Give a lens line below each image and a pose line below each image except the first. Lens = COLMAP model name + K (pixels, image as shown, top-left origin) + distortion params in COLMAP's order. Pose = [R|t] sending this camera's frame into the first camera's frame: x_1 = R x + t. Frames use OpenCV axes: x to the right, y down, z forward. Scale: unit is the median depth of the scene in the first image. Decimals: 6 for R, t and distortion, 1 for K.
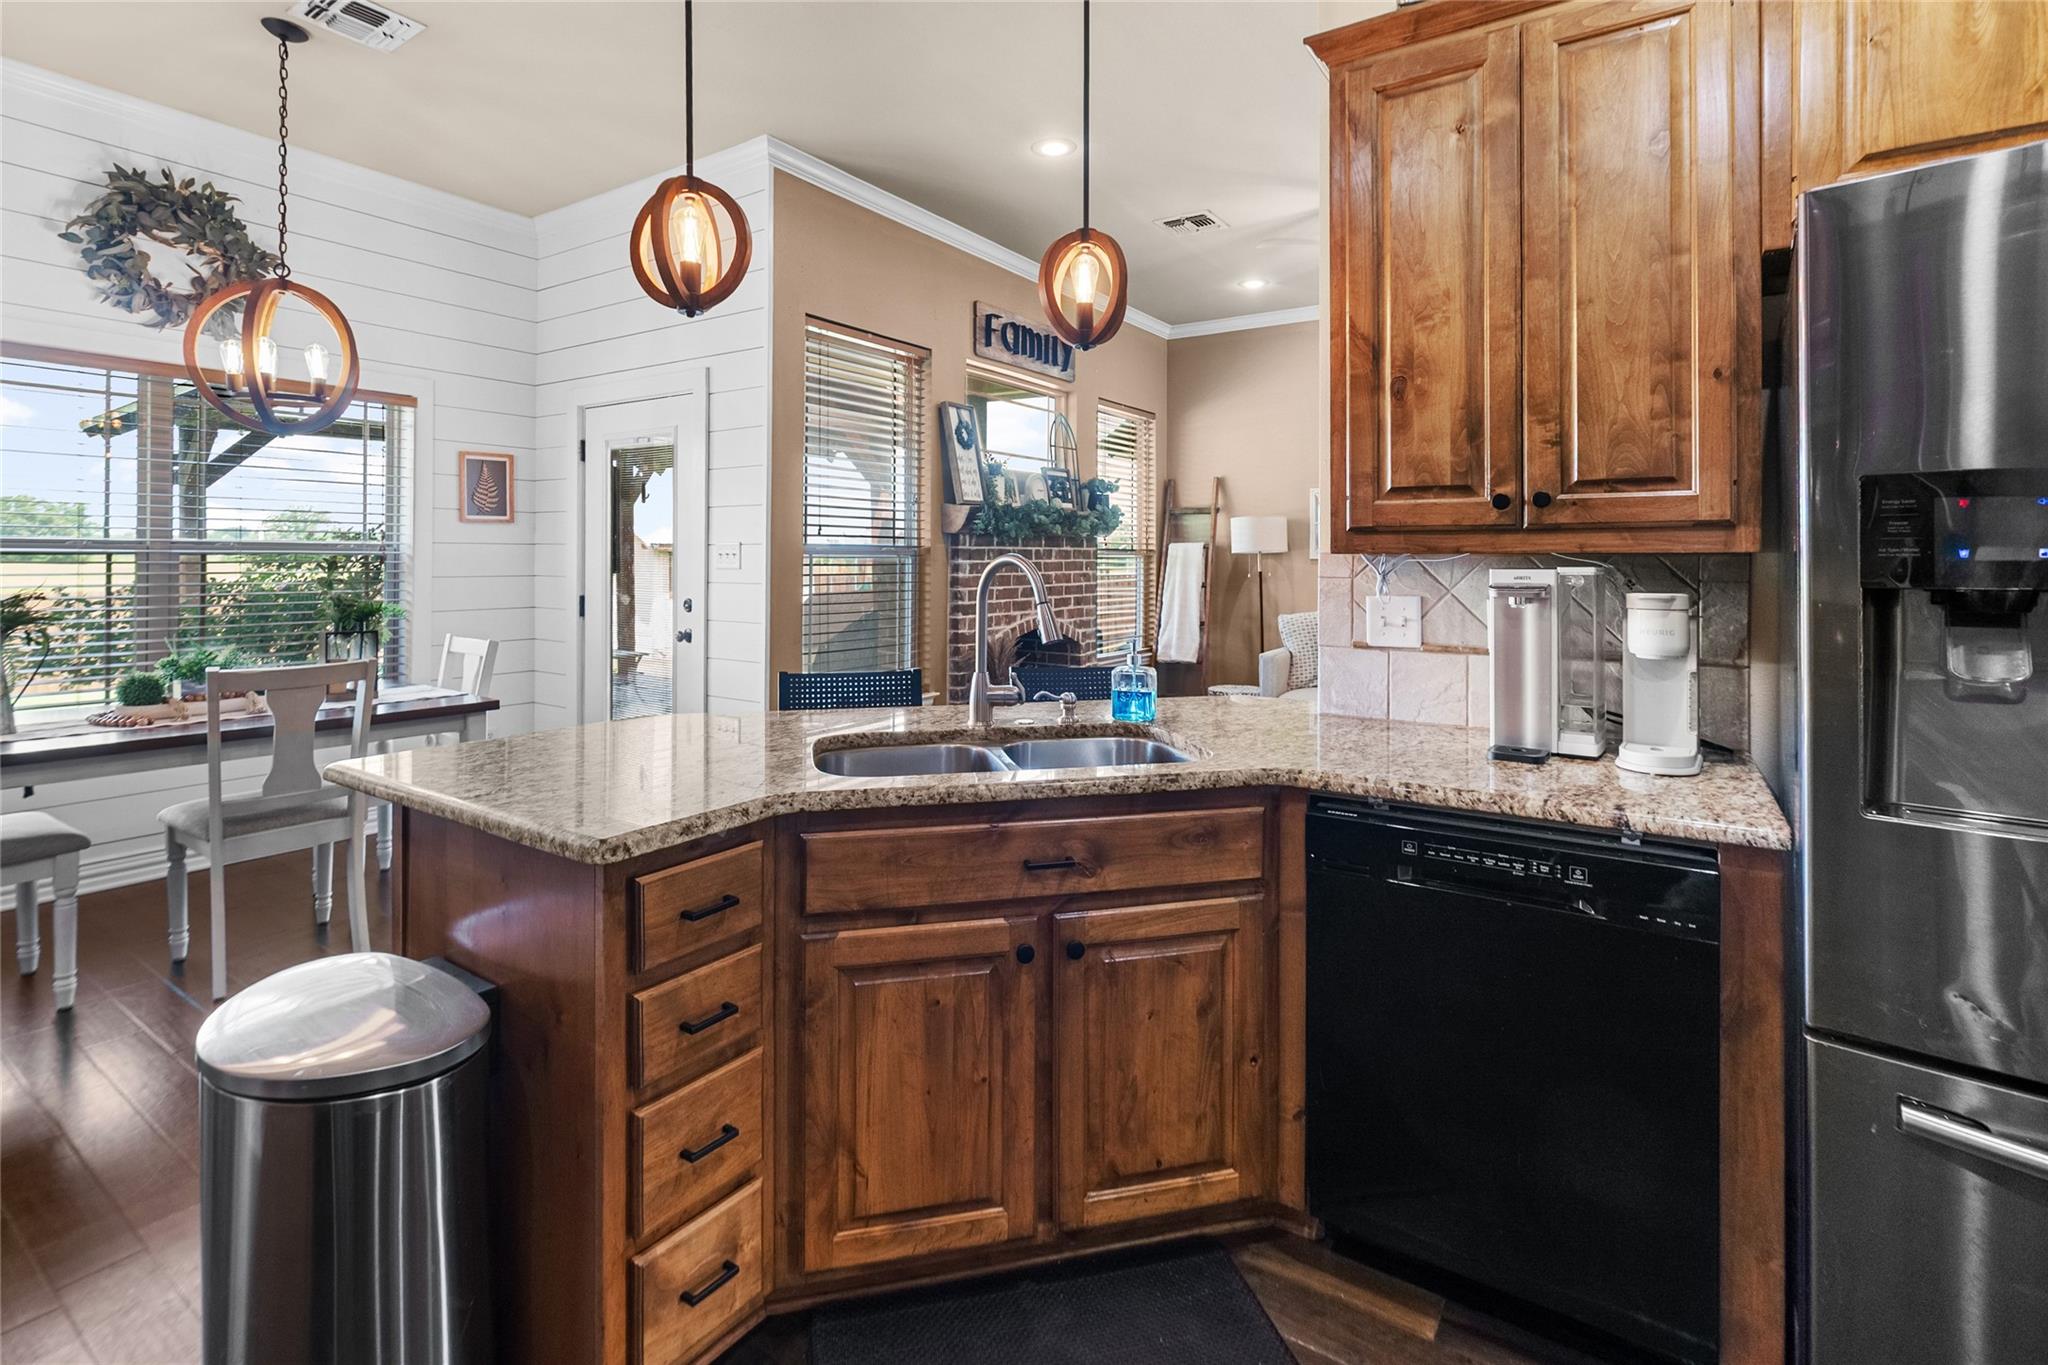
lens RADIAL K [[957.7, 0, 1024.0], [0, 957.7, 682.5], [0, 0, 1]] dist [-0.002111, -0.000244]
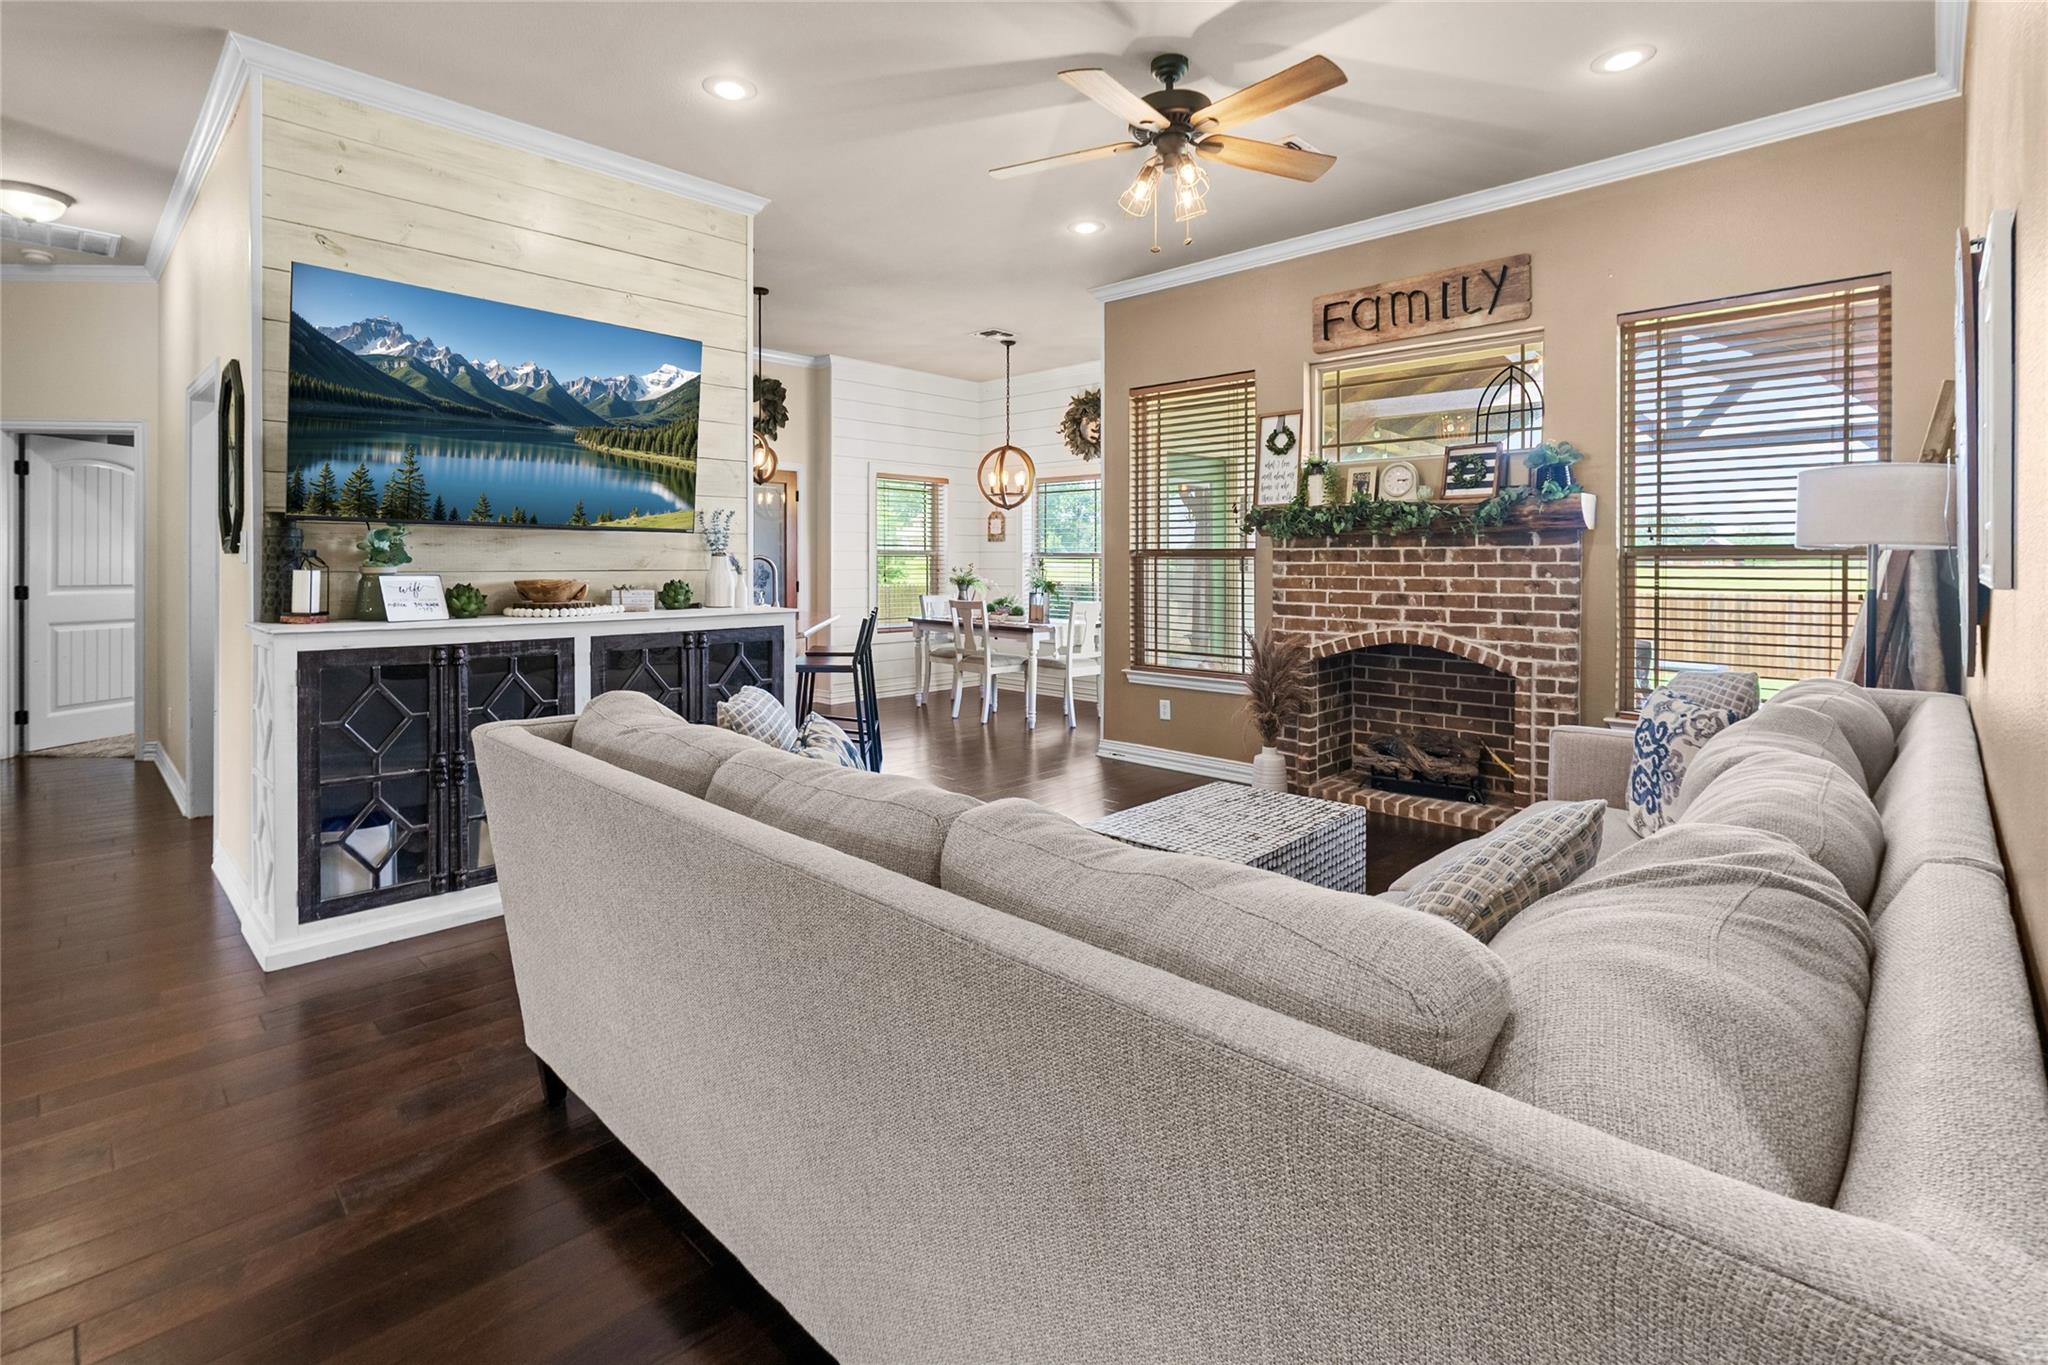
lens RADIAL K [[937.9, 0, 1024.0], [0, 937.9, 682.5], [0, 0, 1]] dist [0.000819, 0.000070]
pose [[-0.174498, 0.124421, -0.976765, 0.913337], [-0.130711, 0.980278, 0.148220, -0.104630], [0.975943, 0.153538, -0.154793, 0.836707]]
